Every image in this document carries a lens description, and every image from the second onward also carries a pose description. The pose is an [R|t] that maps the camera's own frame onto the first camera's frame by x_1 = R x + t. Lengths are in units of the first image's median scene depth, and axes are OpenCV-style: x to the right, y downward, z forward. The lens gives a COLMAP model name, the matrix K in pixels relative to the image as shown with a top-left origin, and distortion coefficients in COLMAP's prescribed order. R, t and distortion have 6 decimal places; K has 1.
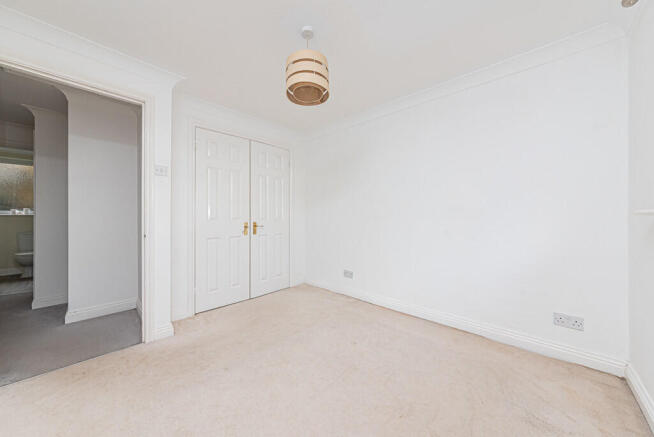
lens RADIAL K [[234.8, 0, 329.5], [0, 234.8, 215.7], [0, 0, 1]] dist [-0.019086, 0.000004]
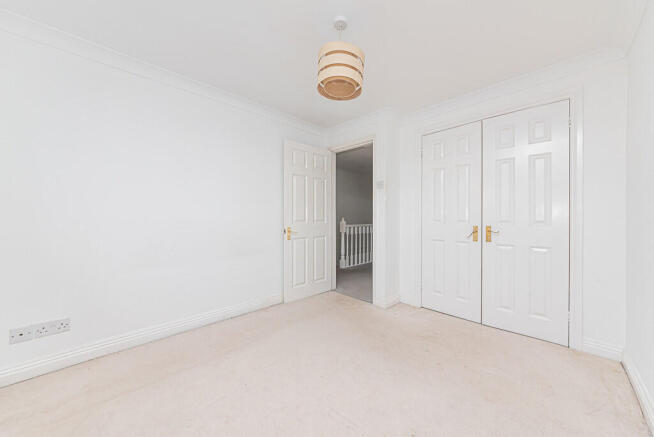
lens RADIAL K [[234.8, 0, 329.5], [0, 234.8, 215.7], [0, 0, 1]] dist [-0.019086, 0.000004]
pose [[-0.058413, -0.002024, -0.998290, 0.490344], [0.003010, 0.999993, -0.002203, -0.006153], [0.998288, -0.003134, -0.058406, 0.565447]]
